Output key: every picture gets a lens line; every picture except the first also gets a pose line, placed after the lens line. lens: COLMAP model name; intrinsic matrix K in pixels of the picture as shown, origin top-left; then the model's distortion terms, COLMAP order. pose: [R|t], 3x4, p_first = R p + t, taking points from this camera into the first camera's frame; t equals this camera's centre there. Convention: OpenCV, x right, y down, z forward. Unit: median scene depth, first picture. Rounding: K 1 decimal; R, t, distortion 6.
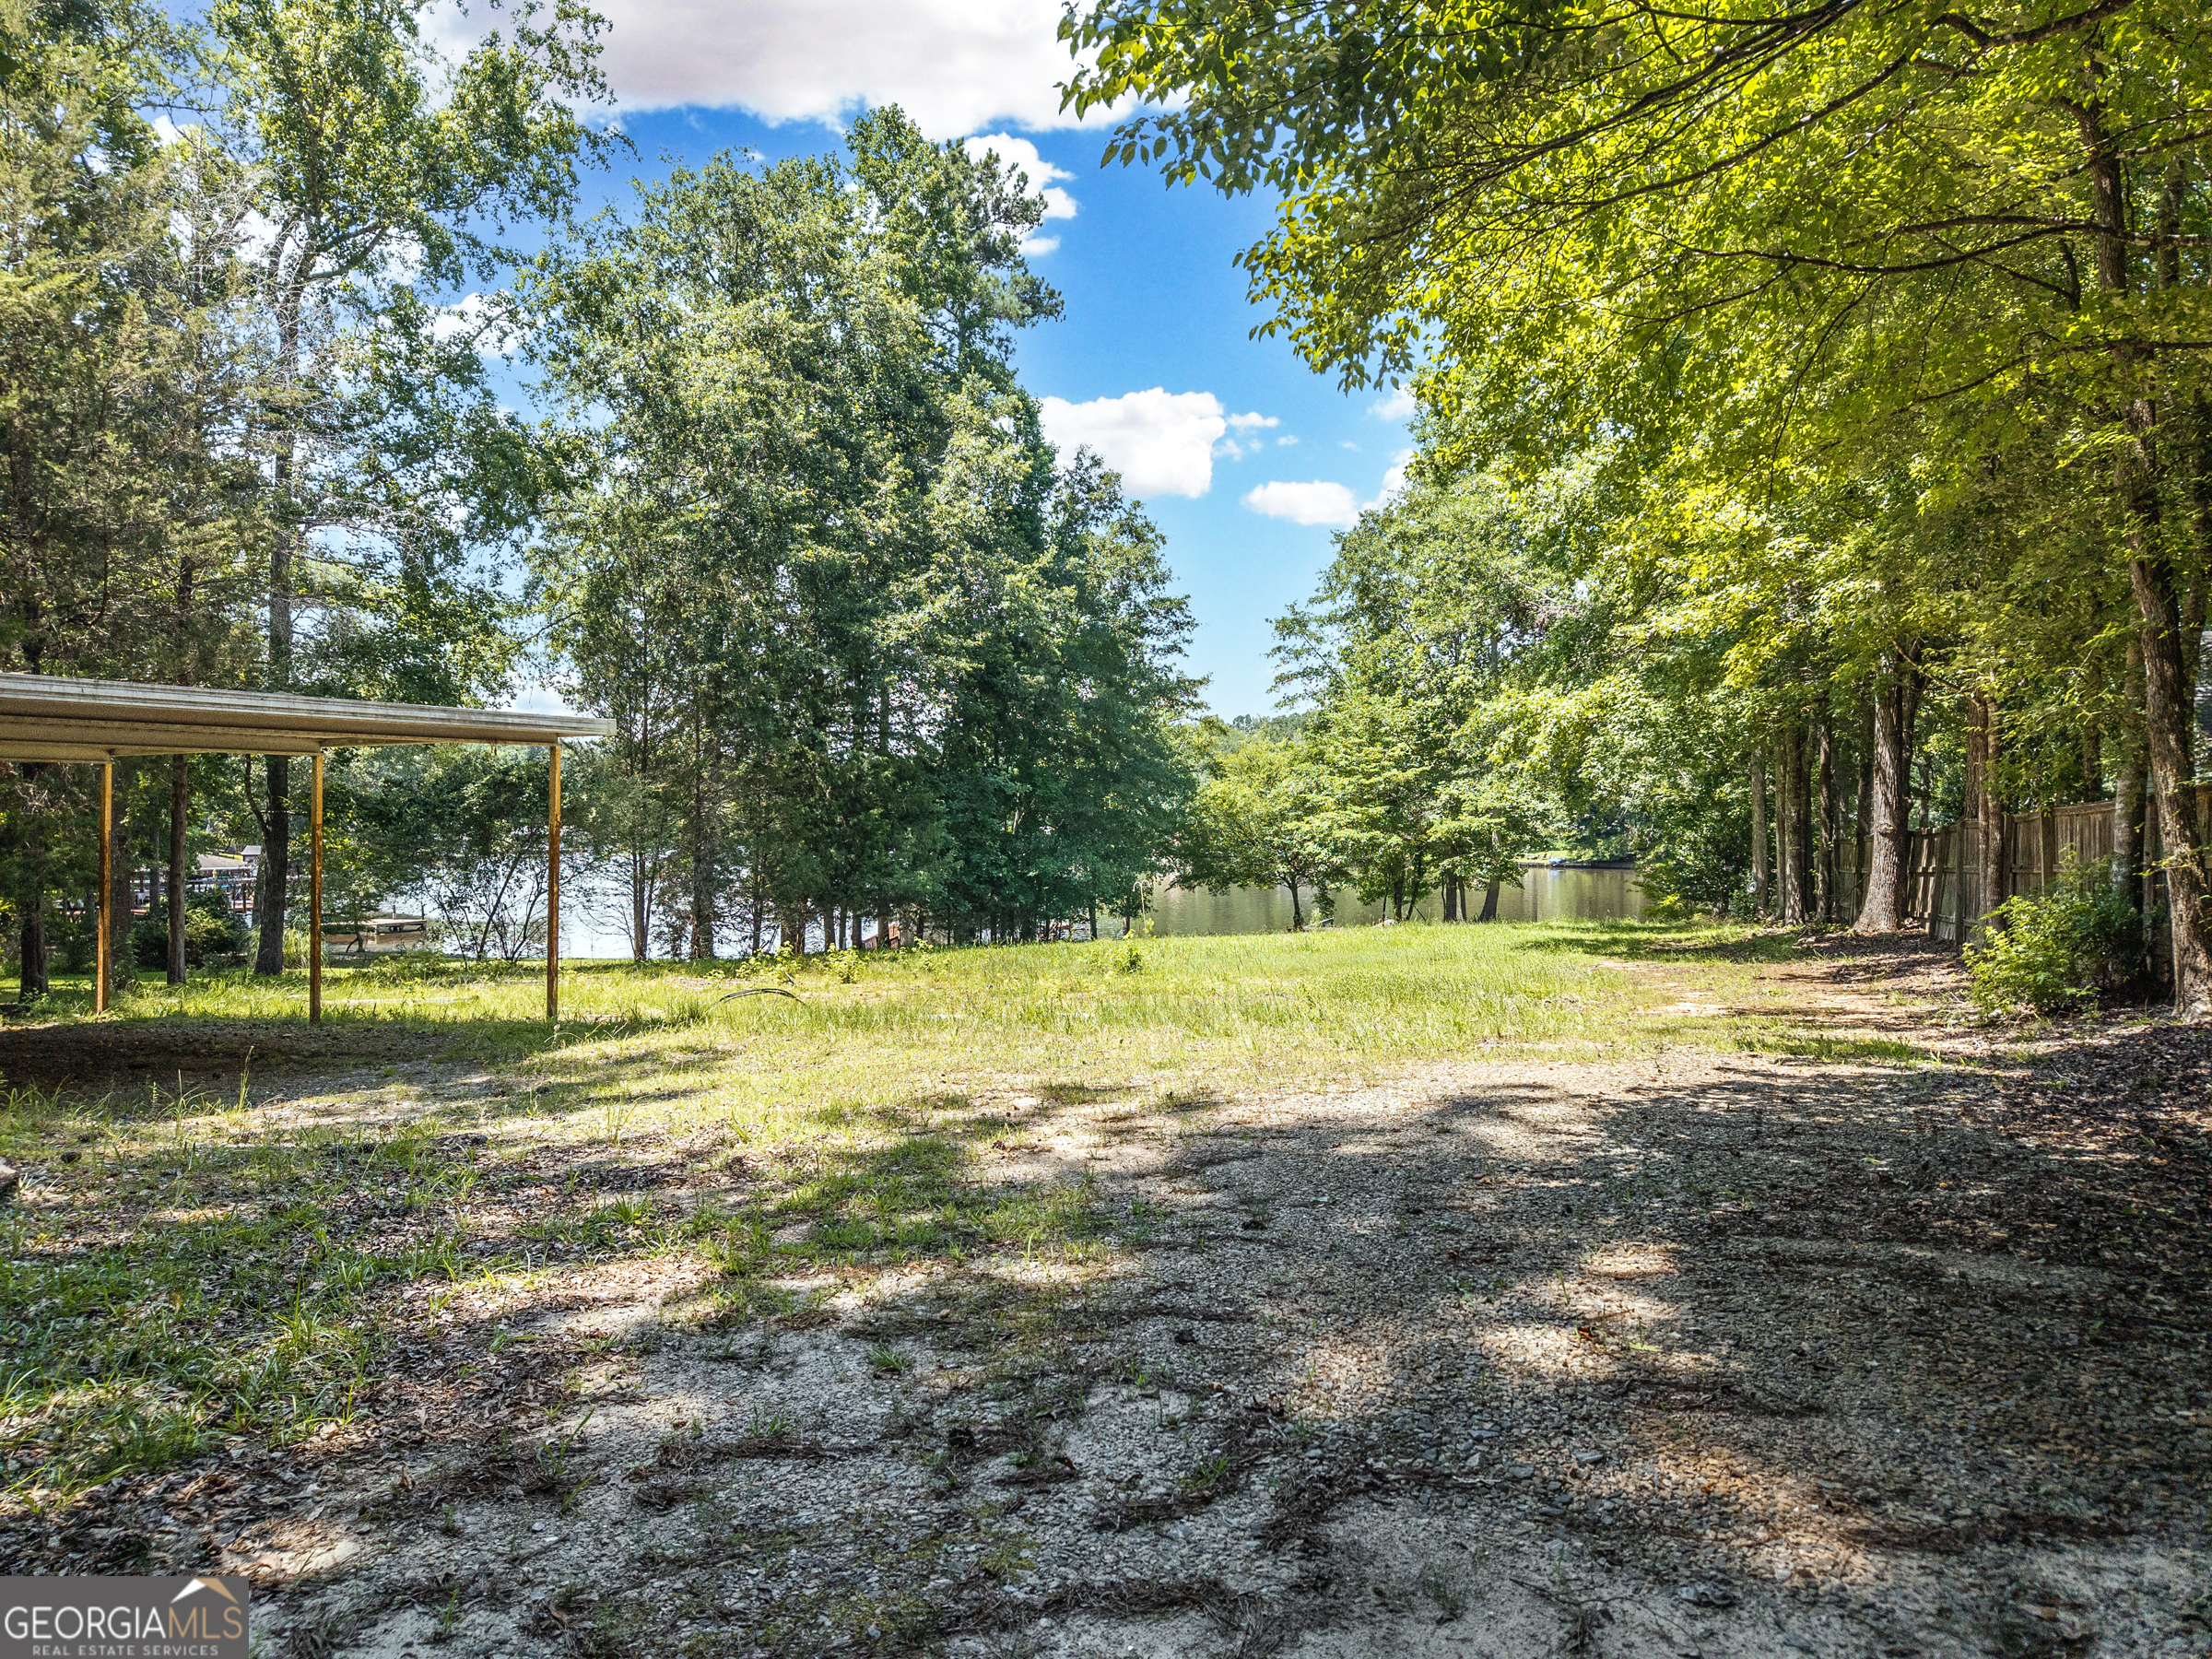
lens RADIAL K [[1521.9, 0, 1093.6], [0, 1521.9, 831.5], [0, 0, 1]] dist [0.037823, -0.025698]
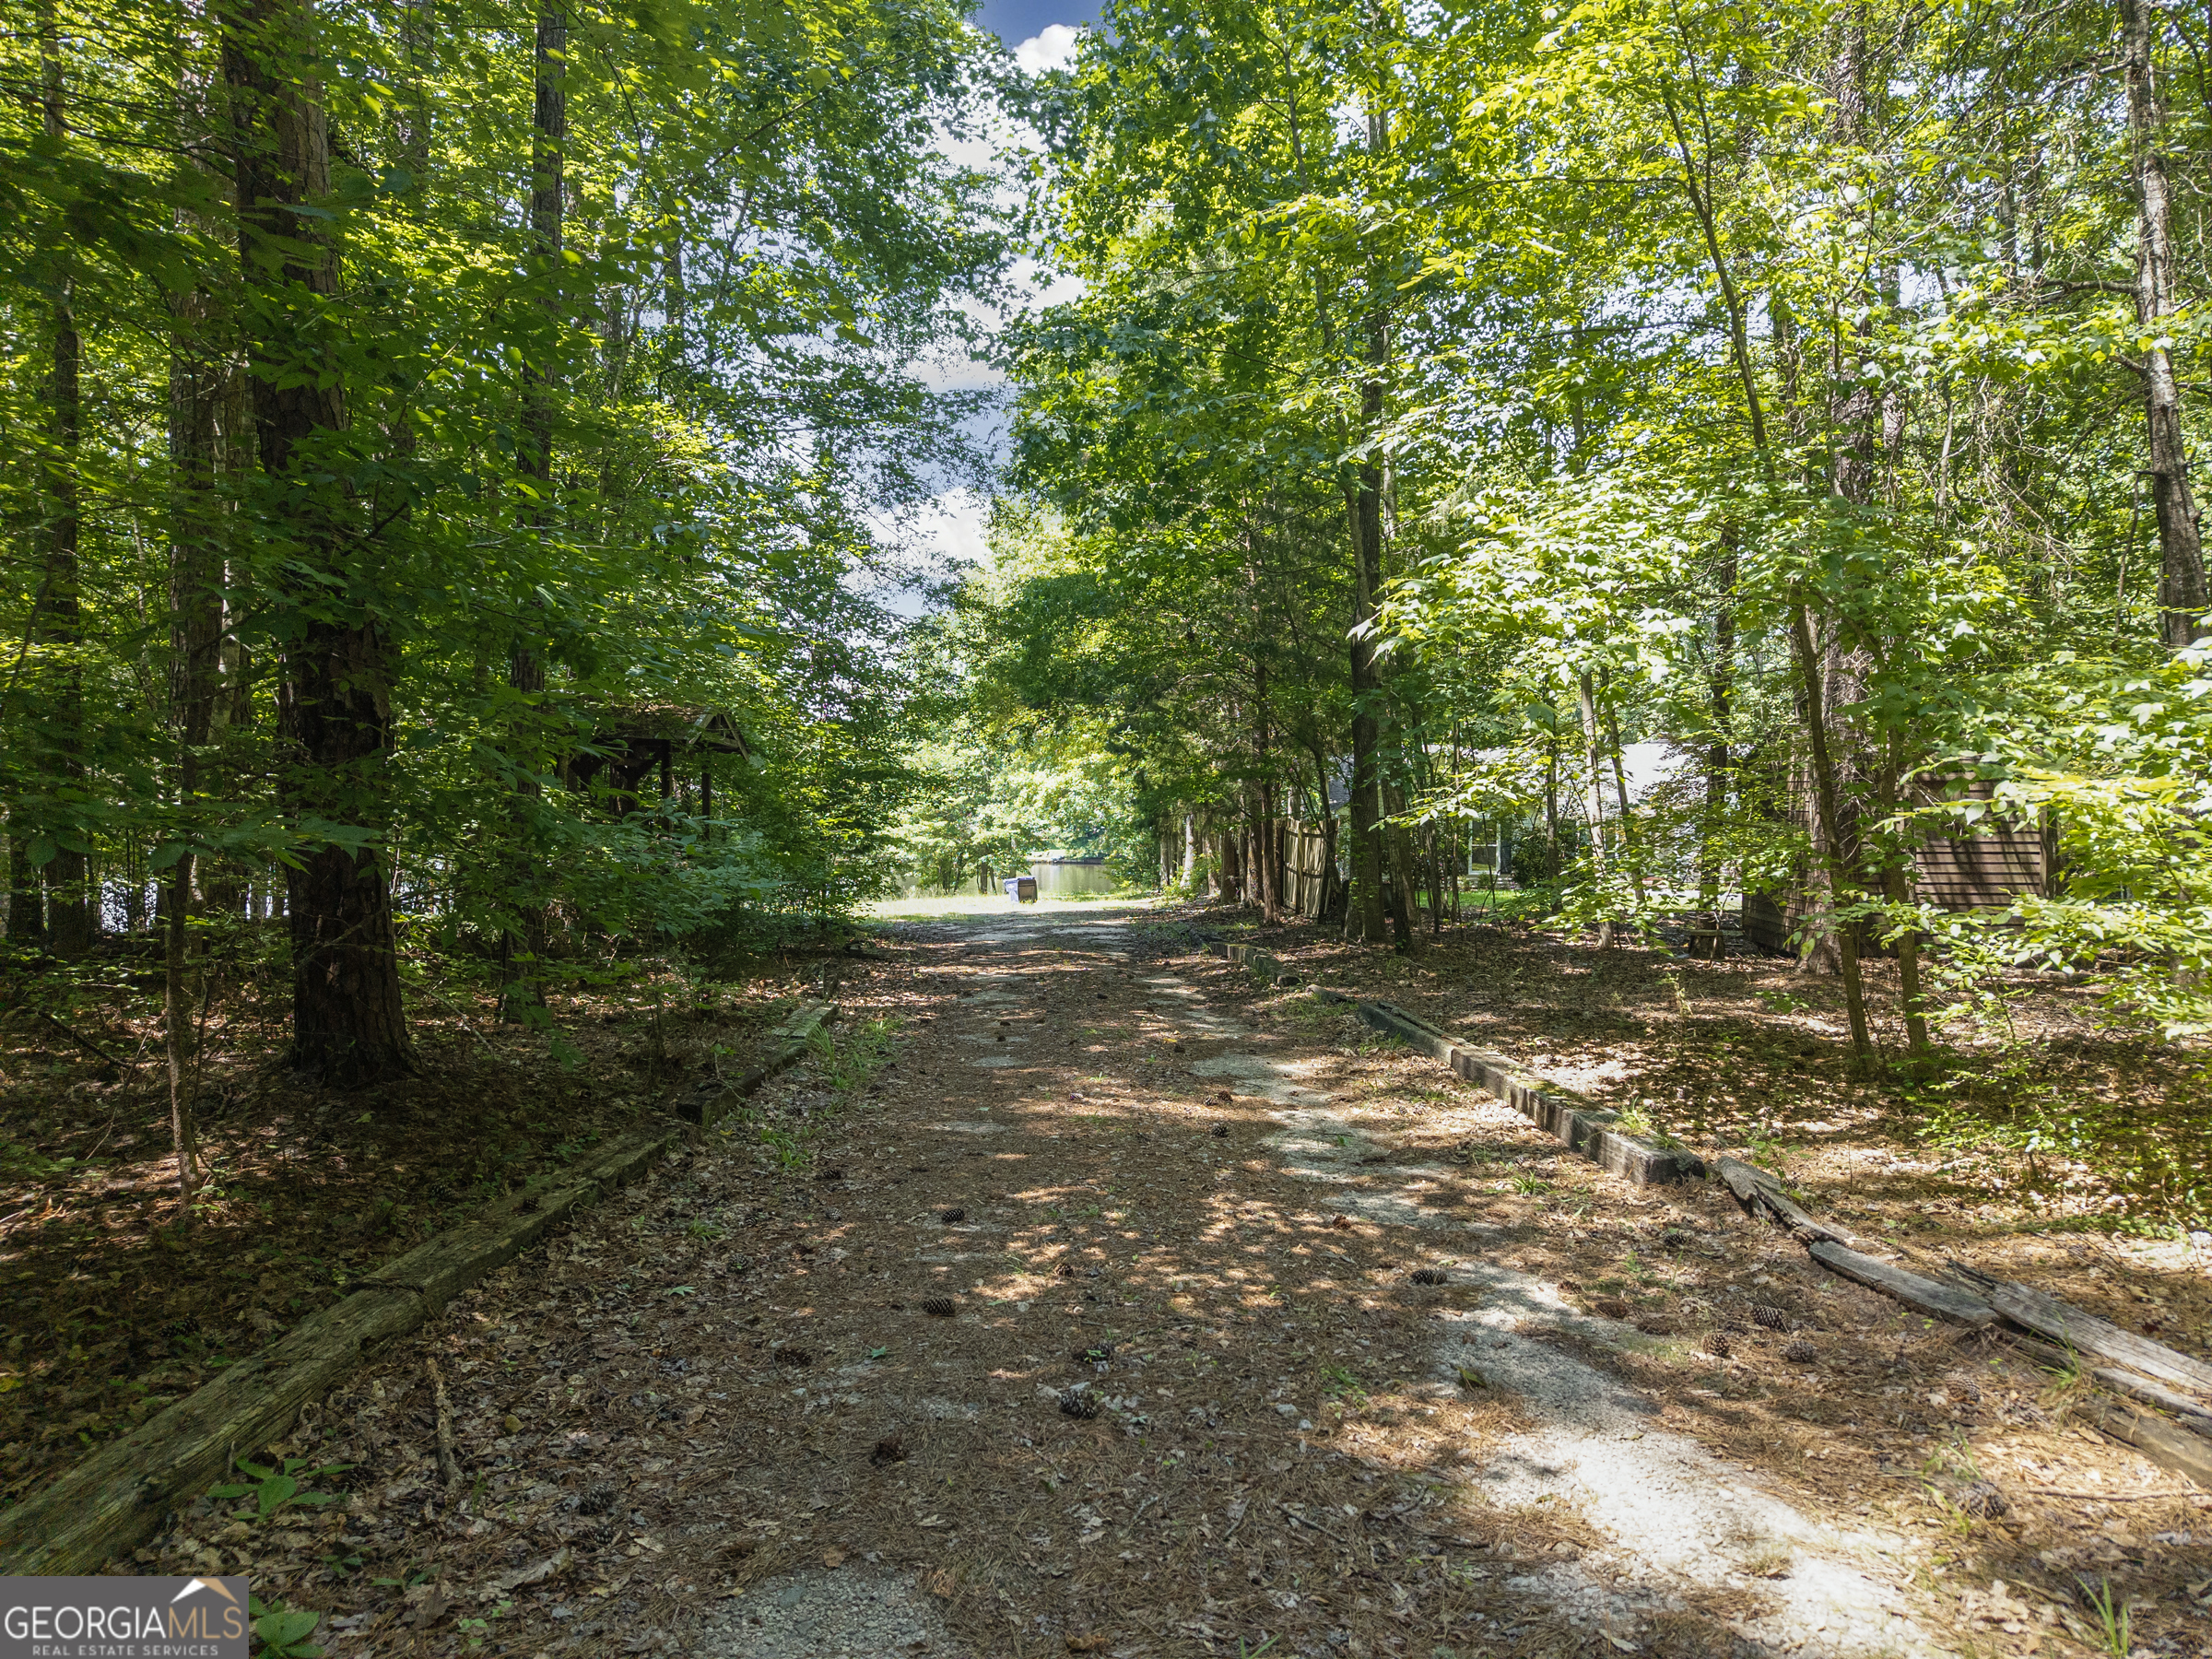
lens RADIAL K [[1521.9, 0, 1102.2], [0, 1521.9, 829.9], [0, 0, 1]] dist [0.037823, -0.025698]
pose [[0.948865, 0.002986, 0.315667, -0.105273], [-0.002900, 0.999996, -0.000744, -0.005598], [-0.315668, -0.000210, 0.948870, -0.373286]]
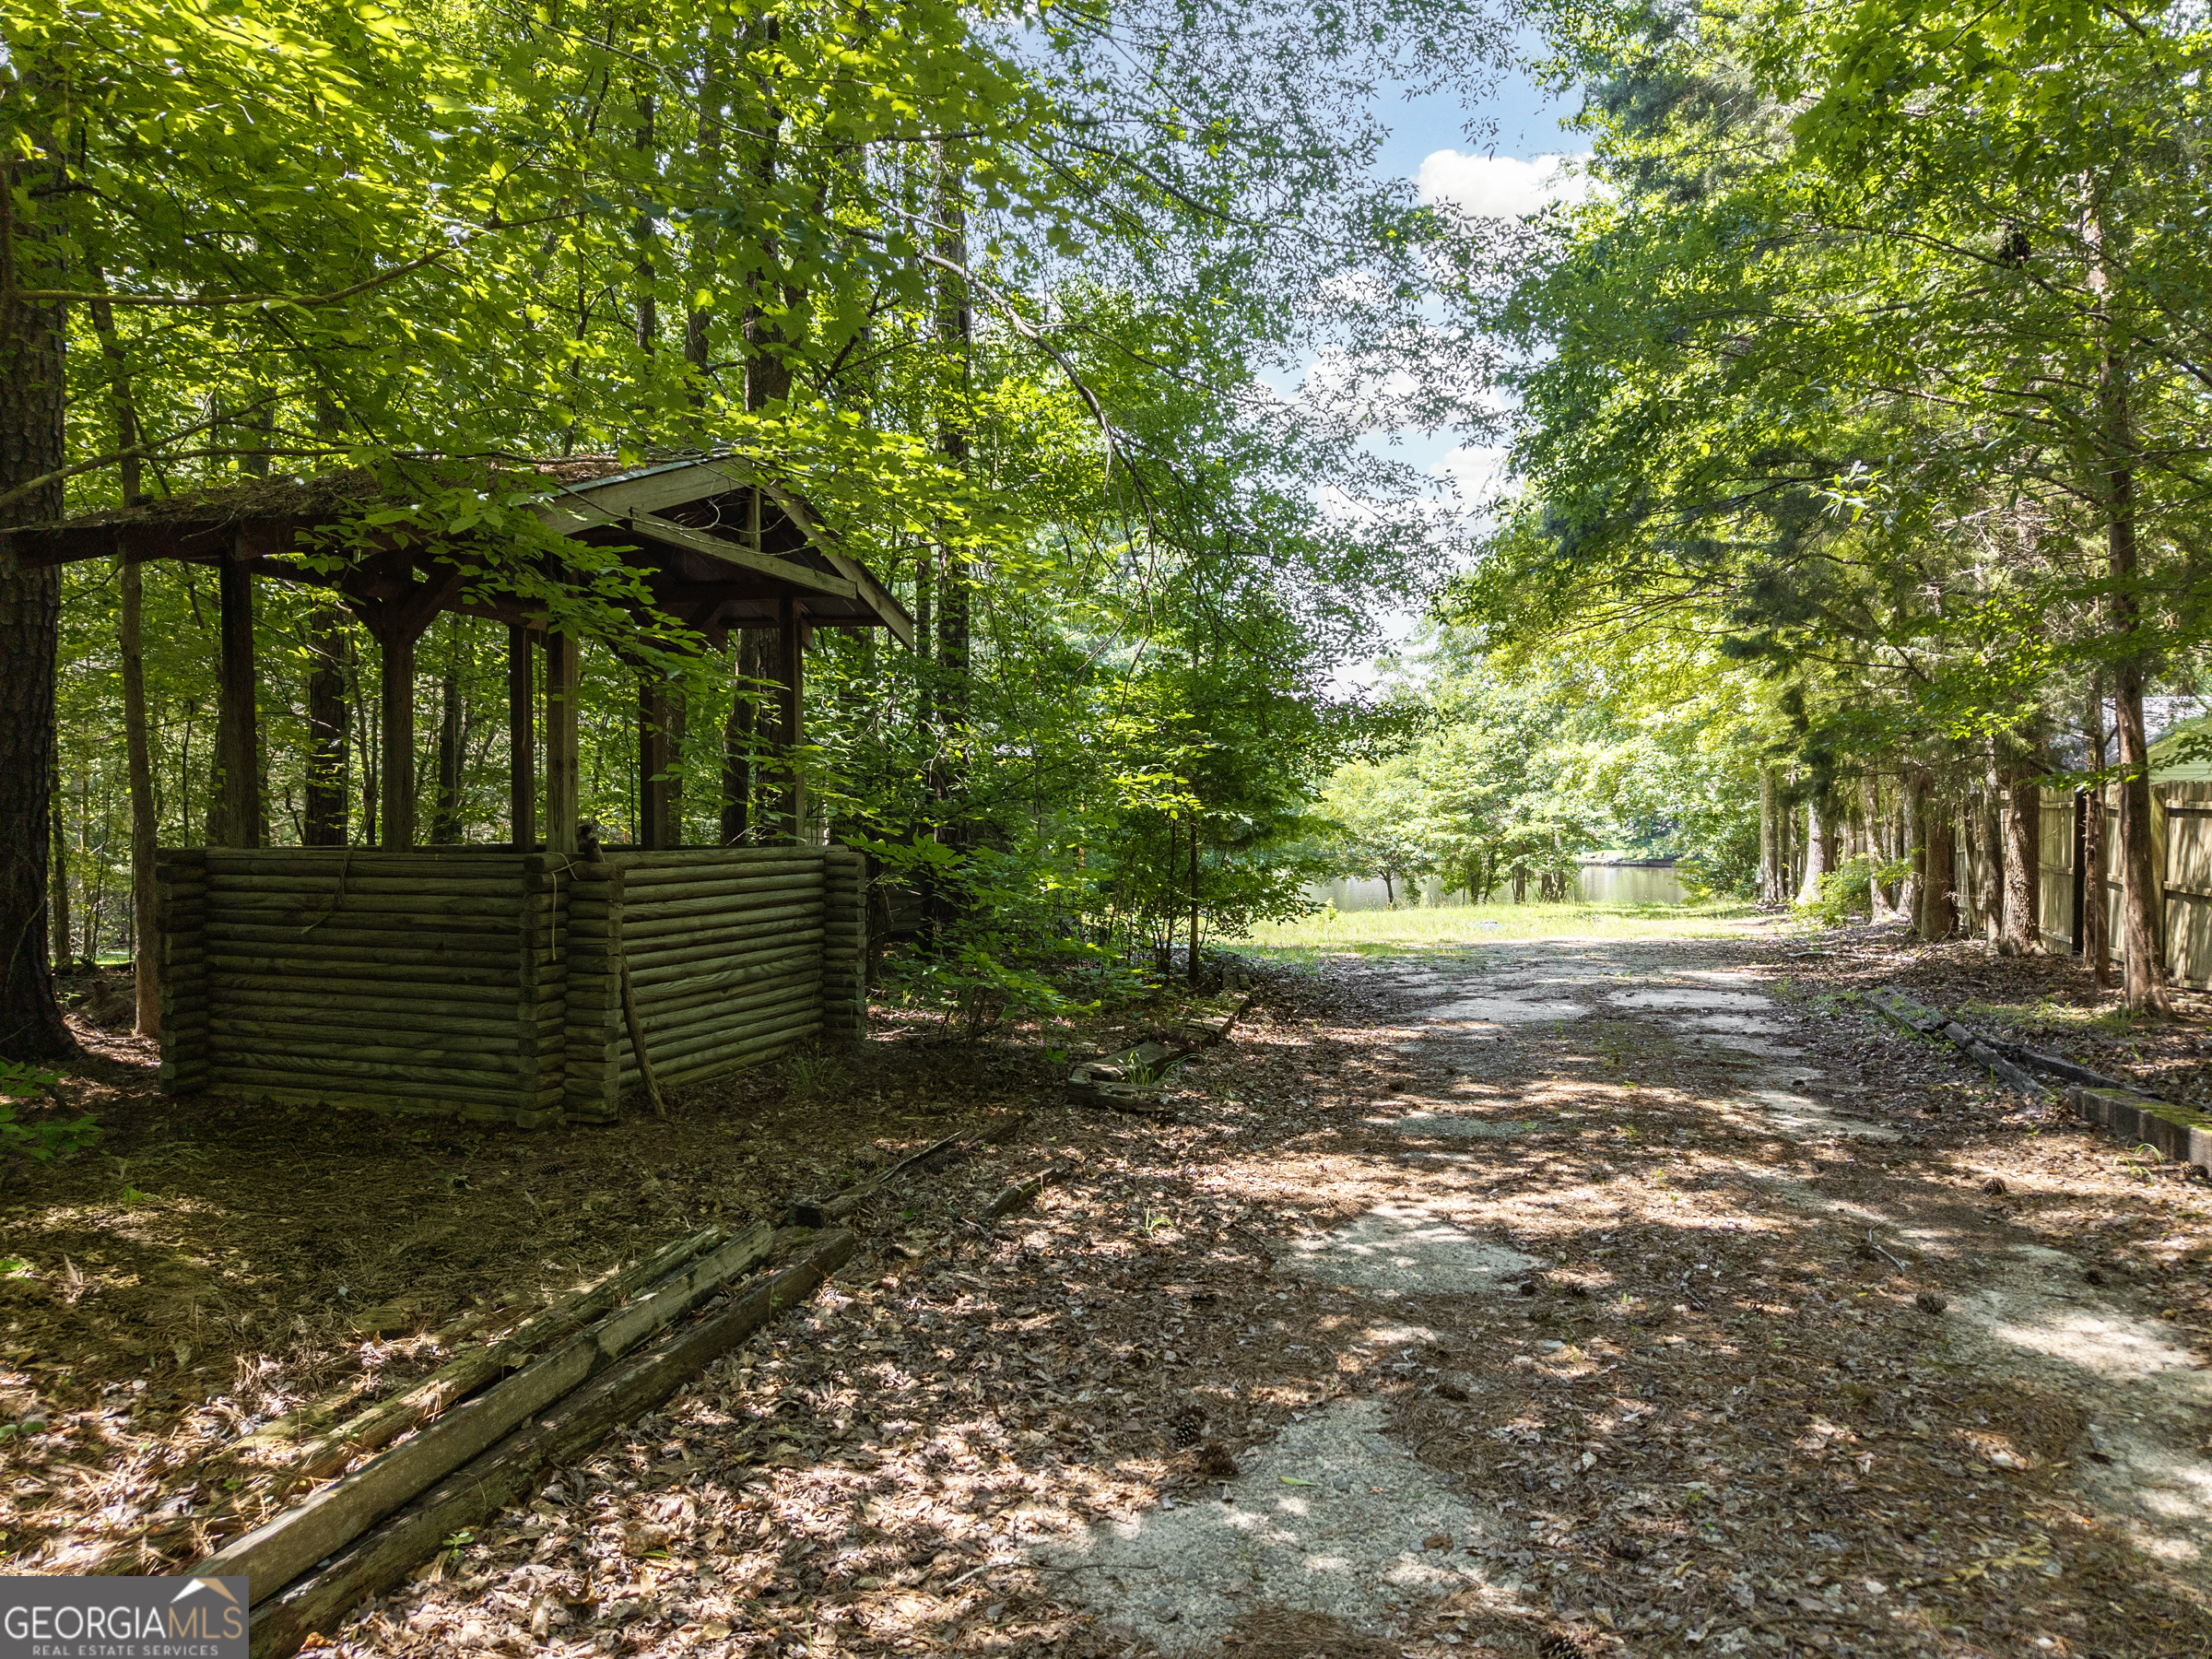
lens RADIAL K [[1521.9, 0, 1068.7], [0, 1521.9, 848.8], [0, 0, 1]] dist [0.037823, -0.025698]
pose [[0.998716, 0.003597, -0.050527, -0.058068], [-0.002961, 0.999915, 0.012663, -0.002159], [0.050568, -0.012497, 0.998642, -0.213368]]
